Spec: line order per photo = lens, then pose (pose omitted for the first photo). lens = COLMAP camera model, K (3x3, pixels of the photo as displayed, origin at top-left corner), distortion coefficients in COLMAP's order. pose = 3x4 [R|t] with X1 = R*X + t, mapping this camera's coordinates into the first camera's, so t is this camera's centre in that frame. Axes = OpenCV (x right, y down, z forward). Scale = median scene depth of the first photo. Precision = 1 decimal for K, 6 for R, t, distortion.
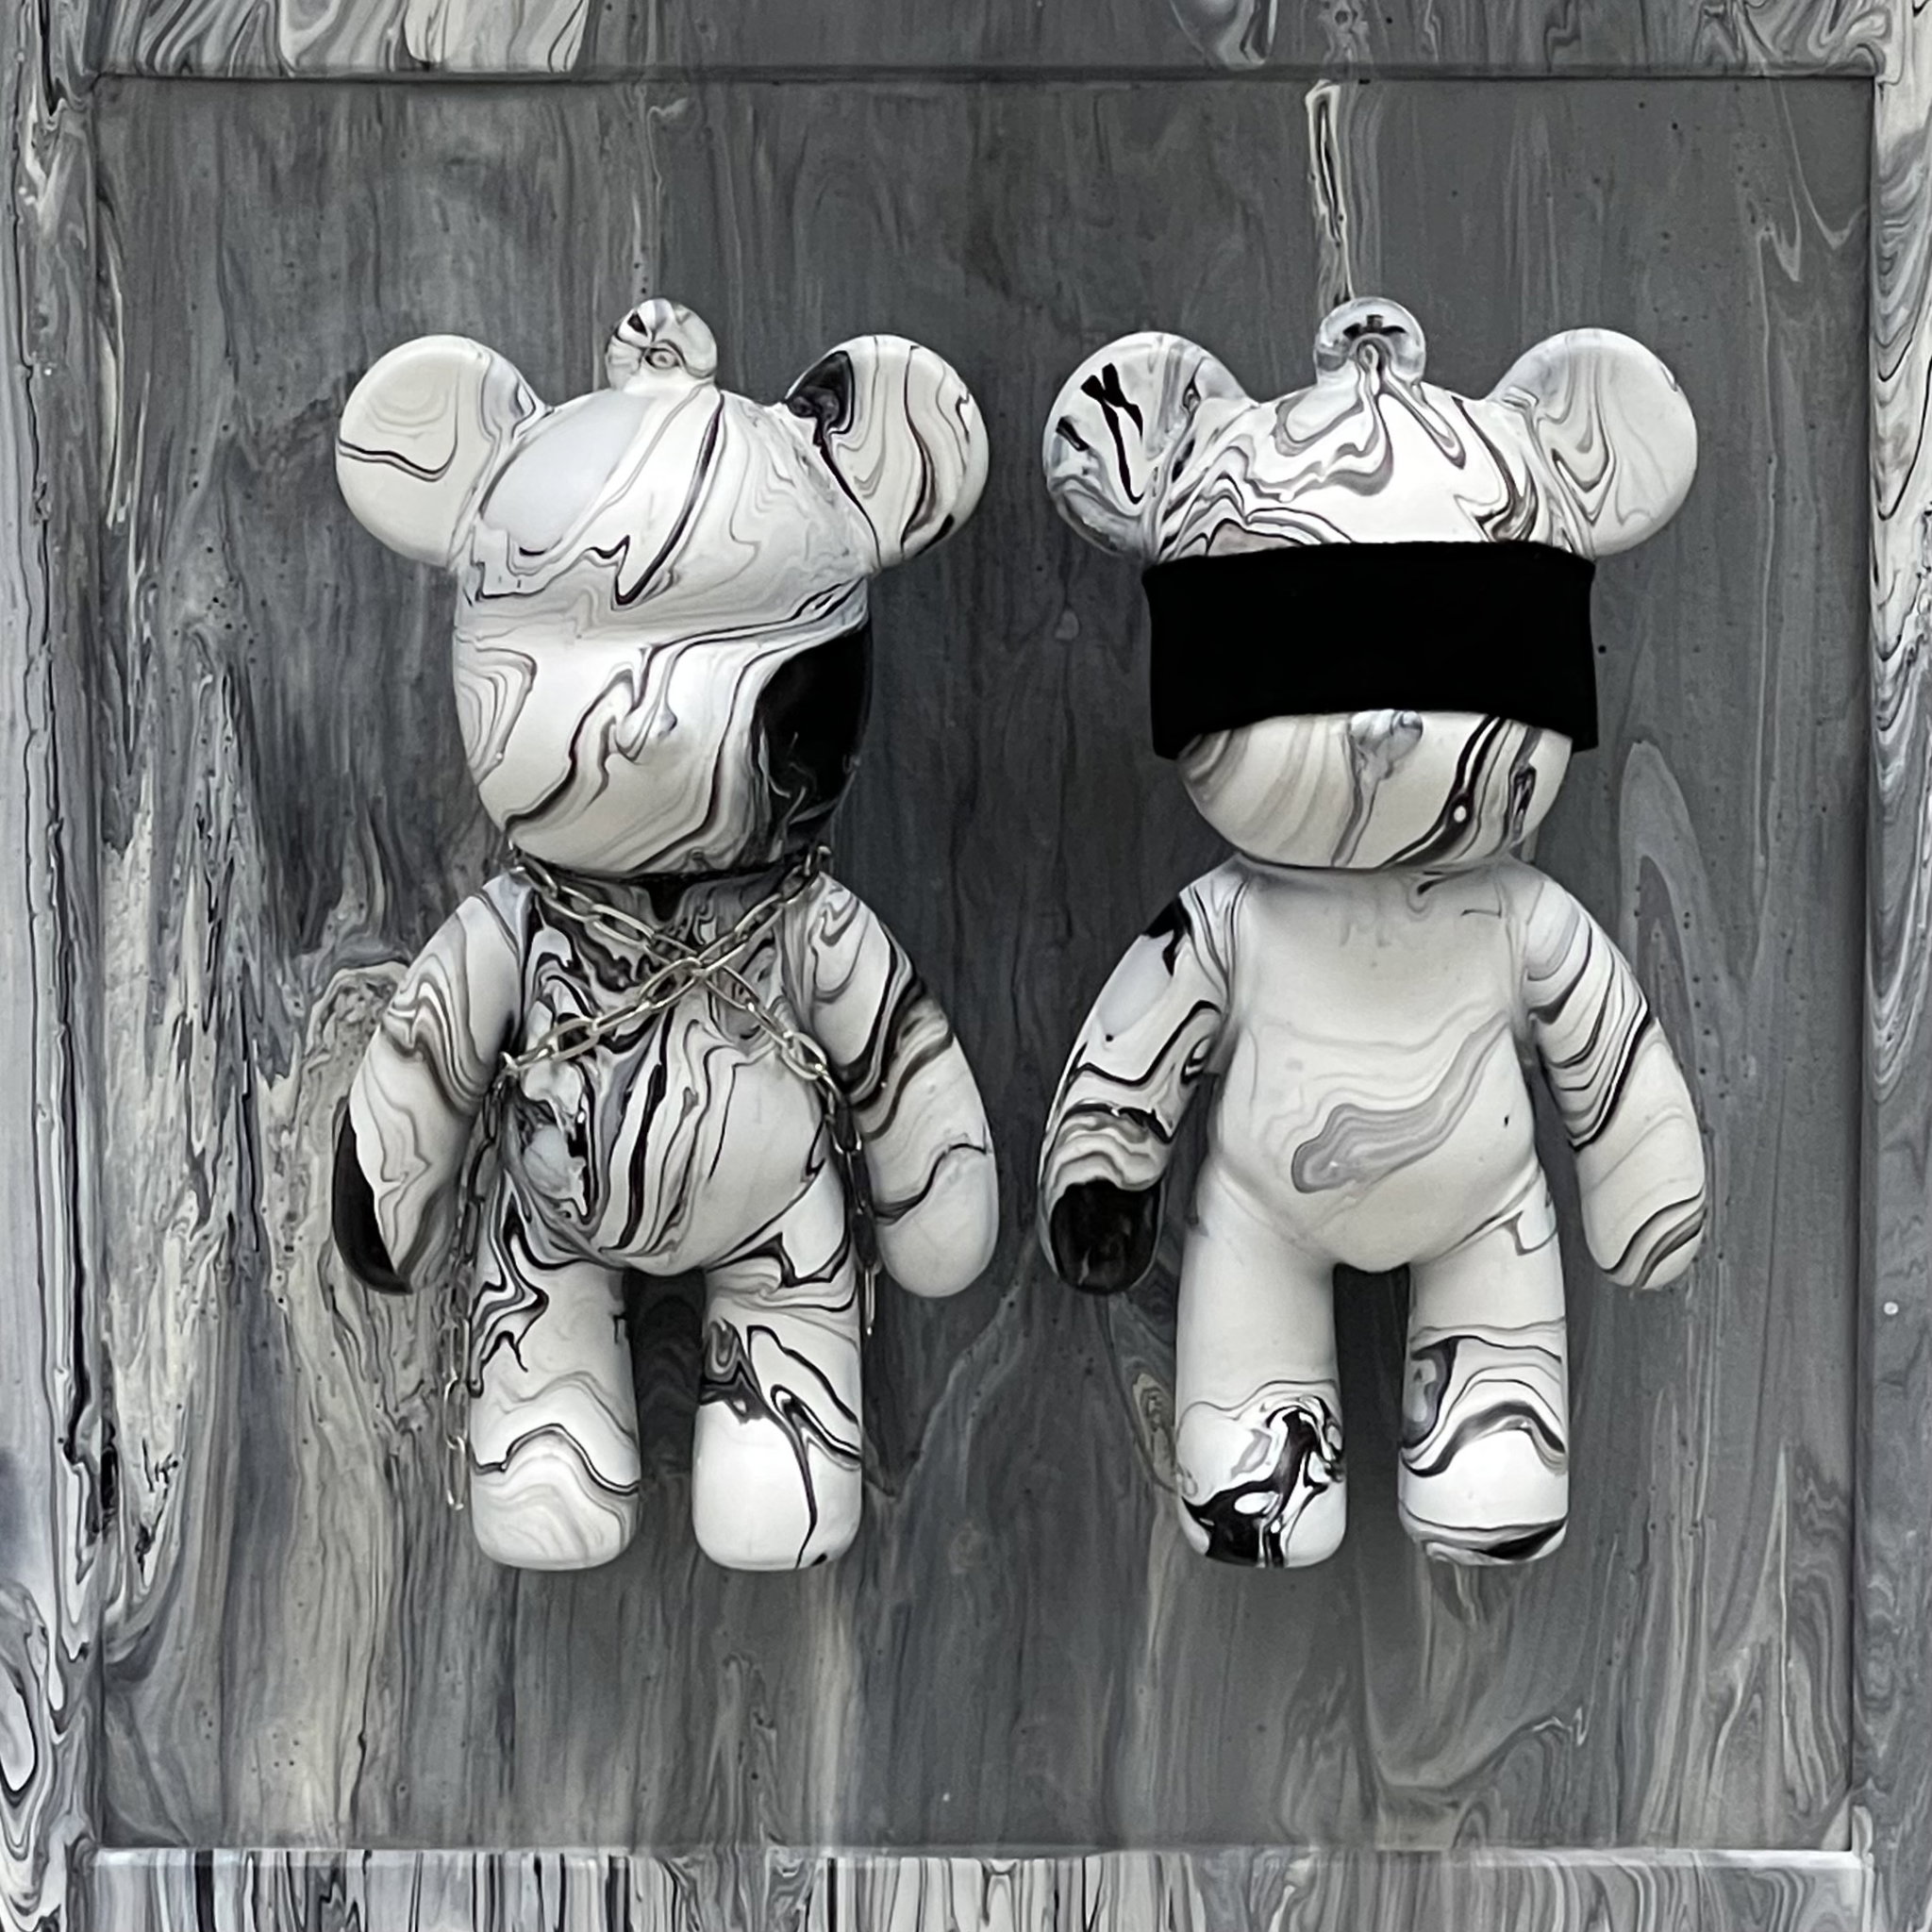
lens RADIAL K [[9321.1, 0, 966.0], [0, 9321.1, 966.0], [0, 0, 1]] dist [-0.007613, -0.889984]
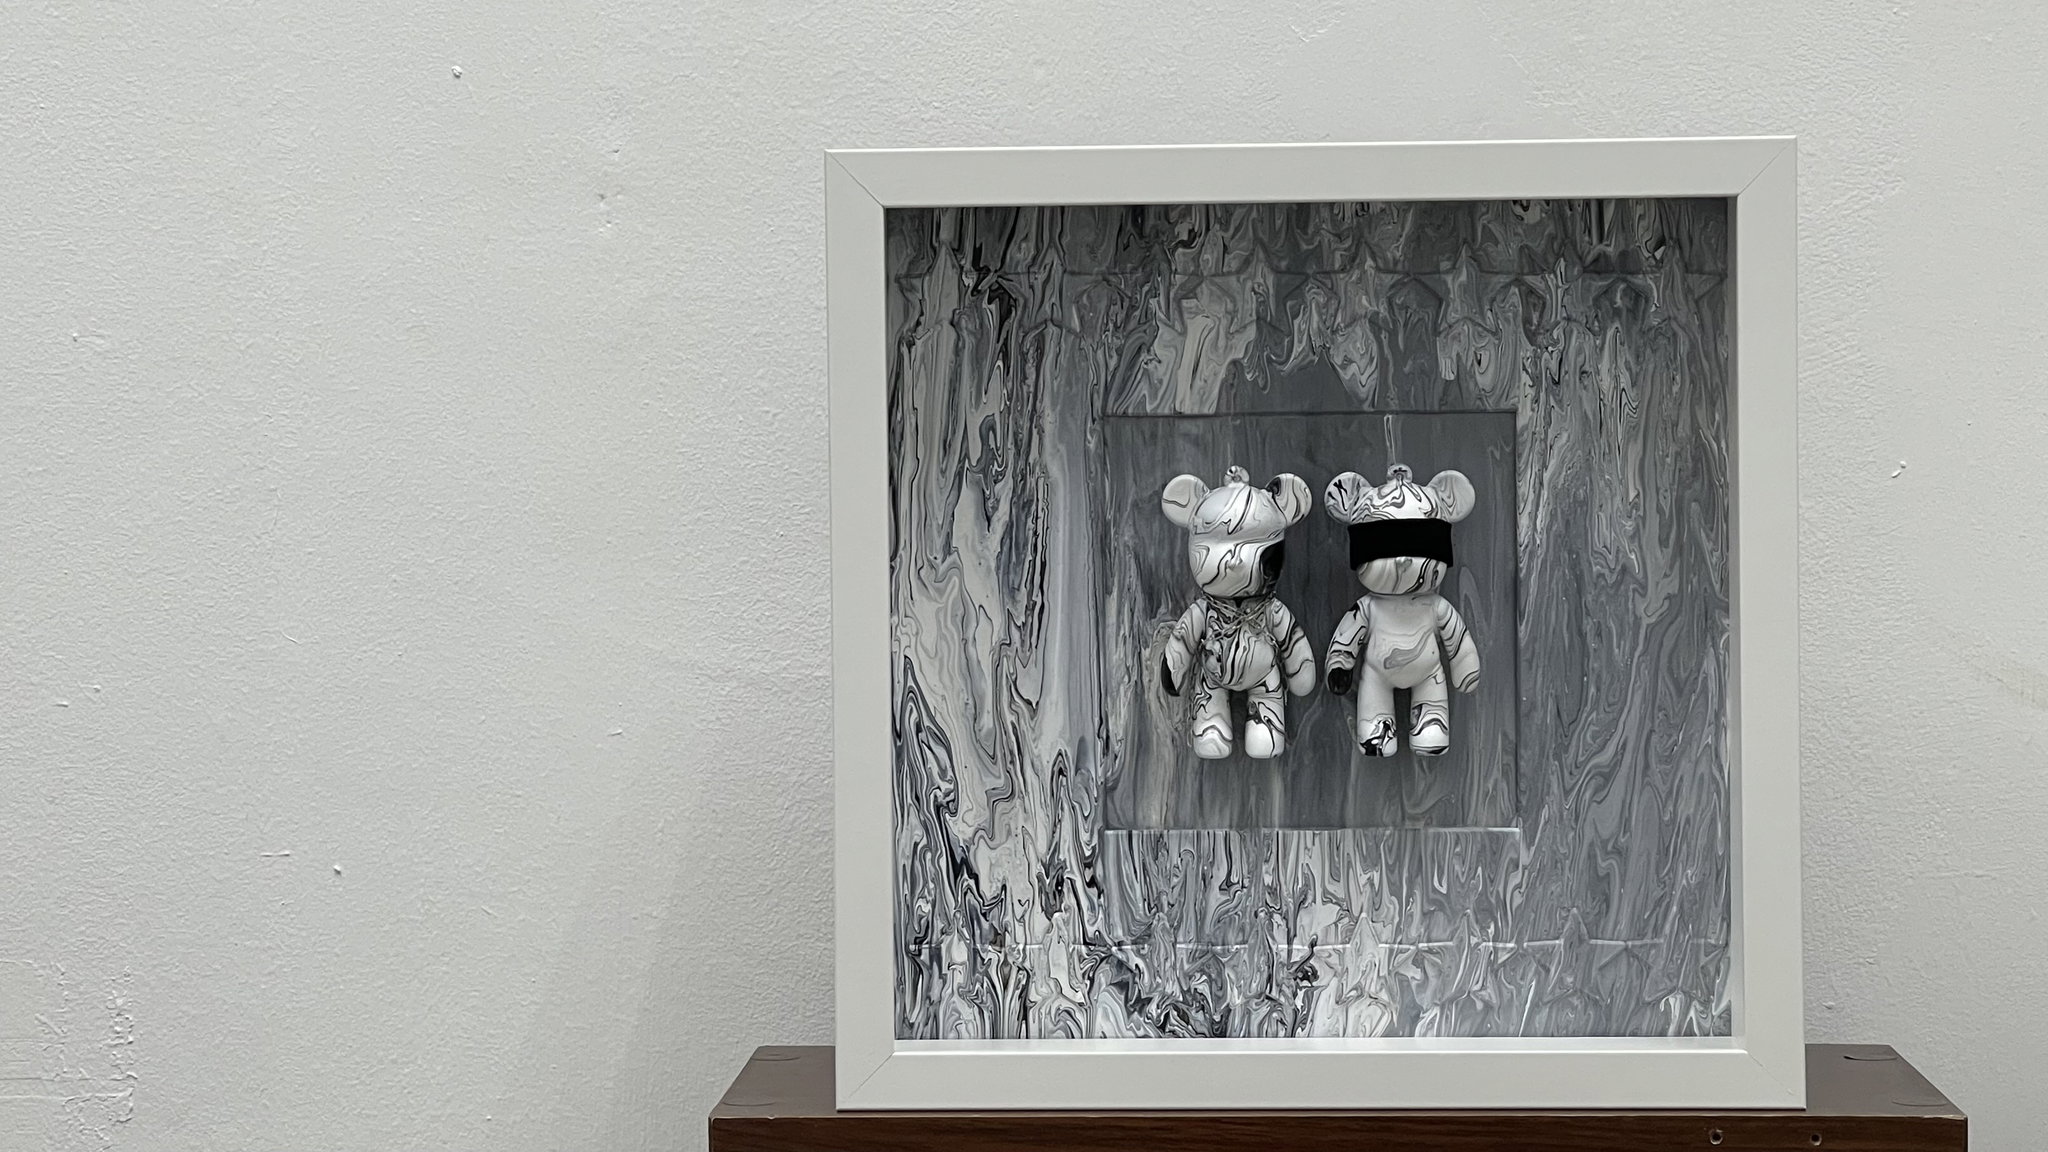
lens RADIAL K [[5008.9, 0, 1024.0], [0, 5008.9, 576.0], [0, 0, 1]] dist [-0.032263, -0.040594]
pose [[0.999276, -0.009686, -0.036785, -0.045754], [0.007252, 0.997812, -0.065724, 0.131659], [0.037341, 0.065409, 0.997160, -1.320778]]
